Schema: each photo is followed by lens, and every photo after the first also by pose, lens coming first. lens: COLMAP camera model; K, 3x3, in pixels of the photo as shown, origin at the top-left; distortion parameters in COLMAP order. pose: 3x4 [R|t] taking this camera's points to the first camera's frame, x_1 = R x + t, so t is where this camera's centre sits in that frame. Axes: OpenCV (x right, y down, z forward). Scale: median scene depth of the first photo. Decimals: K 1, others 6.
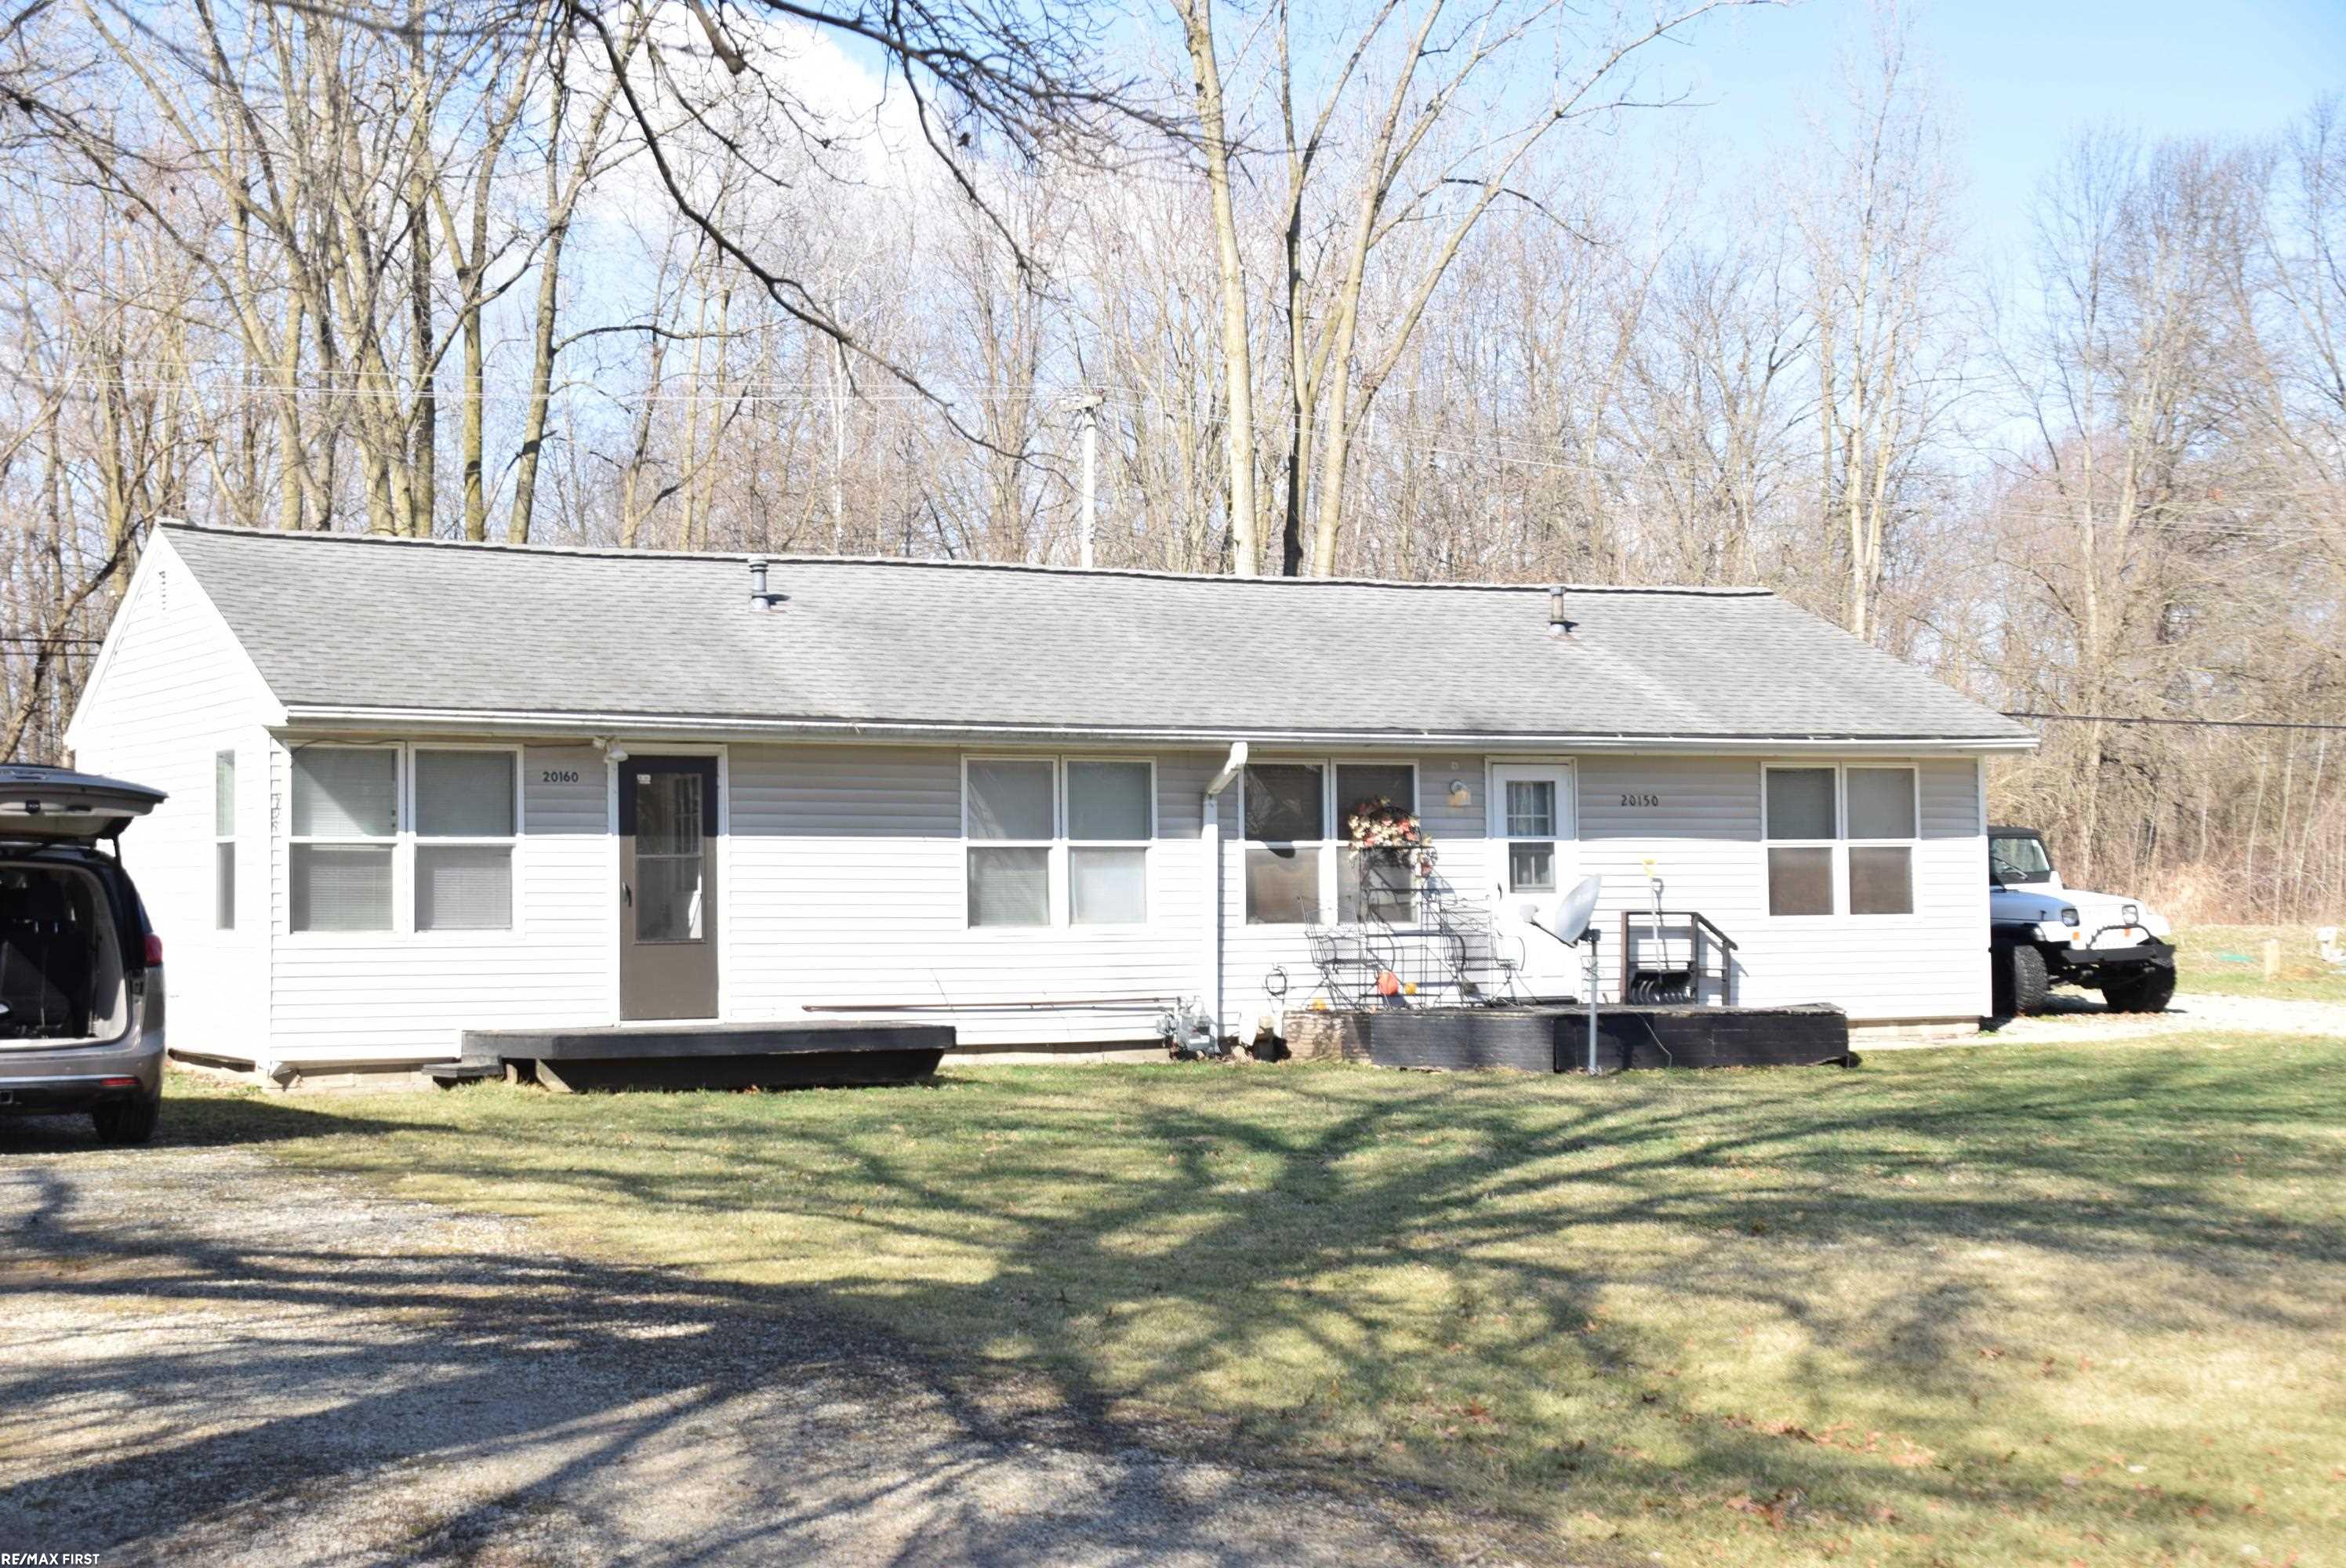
lens RADIAL K [[3521.3, 0, 1173.0], [0, 3521.3, 784.0], [0, 0, 1]] dist [0.001063, 0.002779]
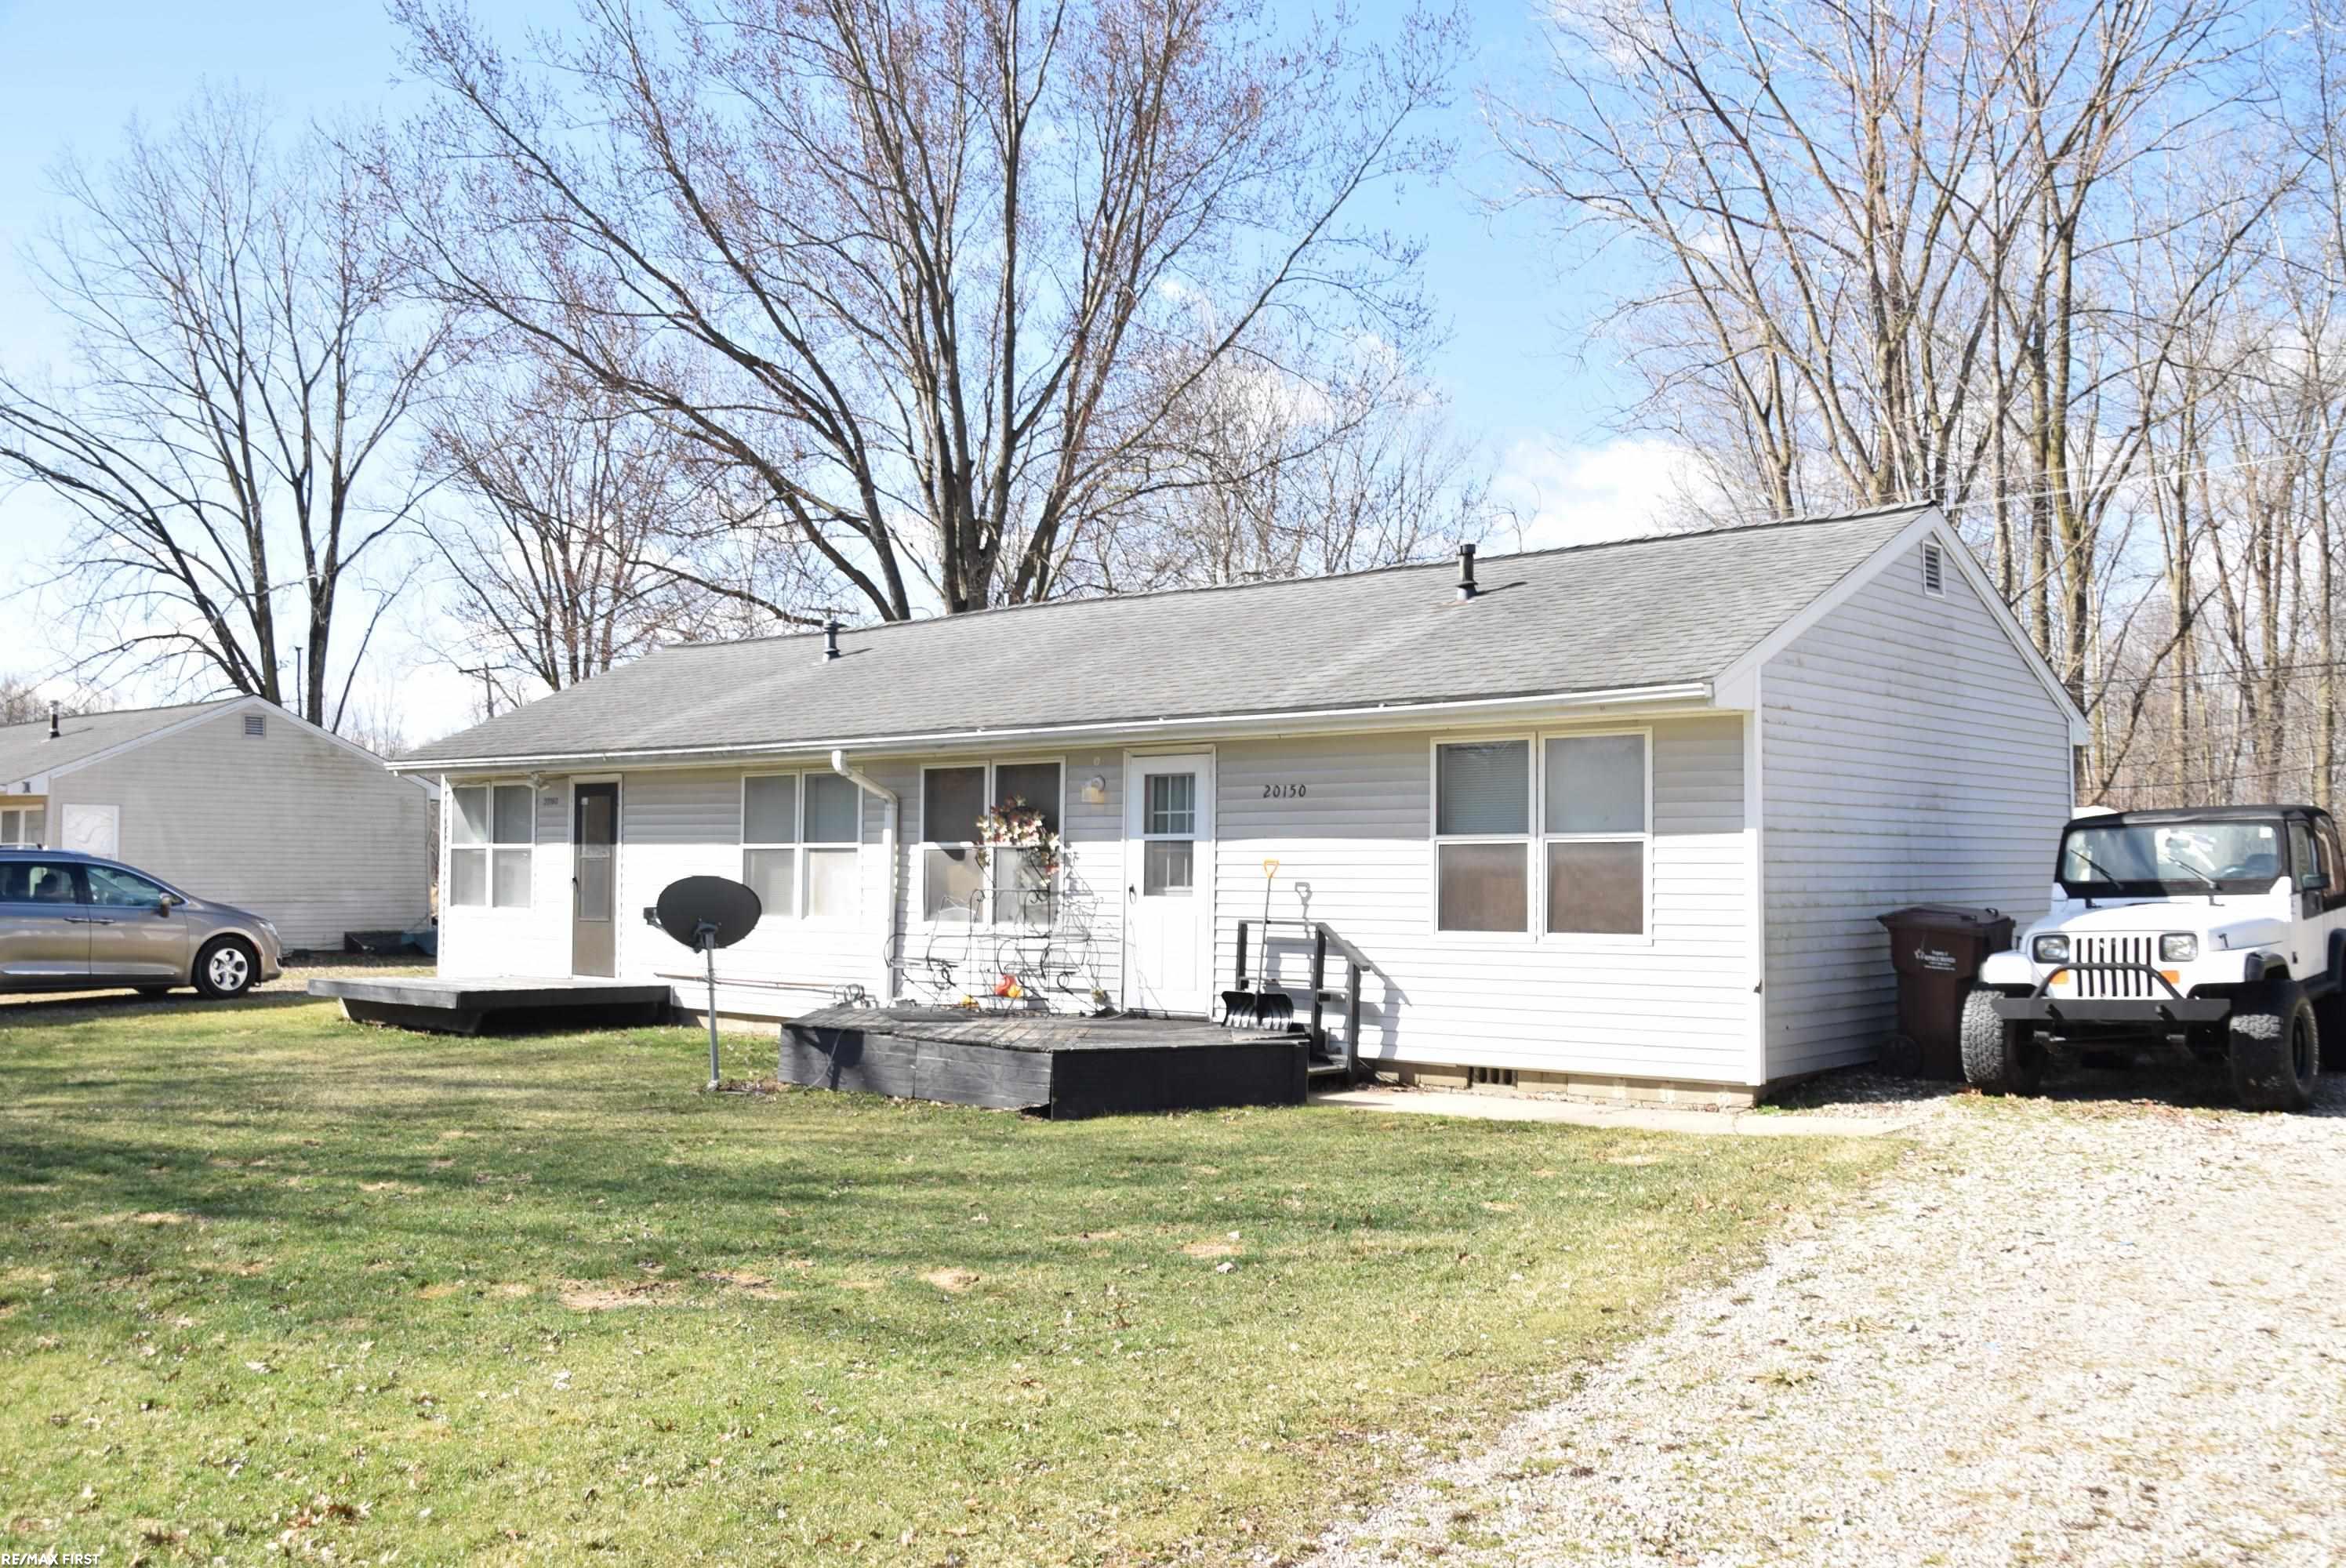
lens RADIAL K [[2095.1, 0, 1173.0], [0, 2095.1, 784.0], [0, 0, 1]] dist [-0.244945, -0.000859]
pose [[0.385505, -0.026626, -0.922321, 0.602999], [0.028383, 0.999453, -0.016989, 0.011098], [0.922269, -0.019629, 0.386050, 0.797156]]
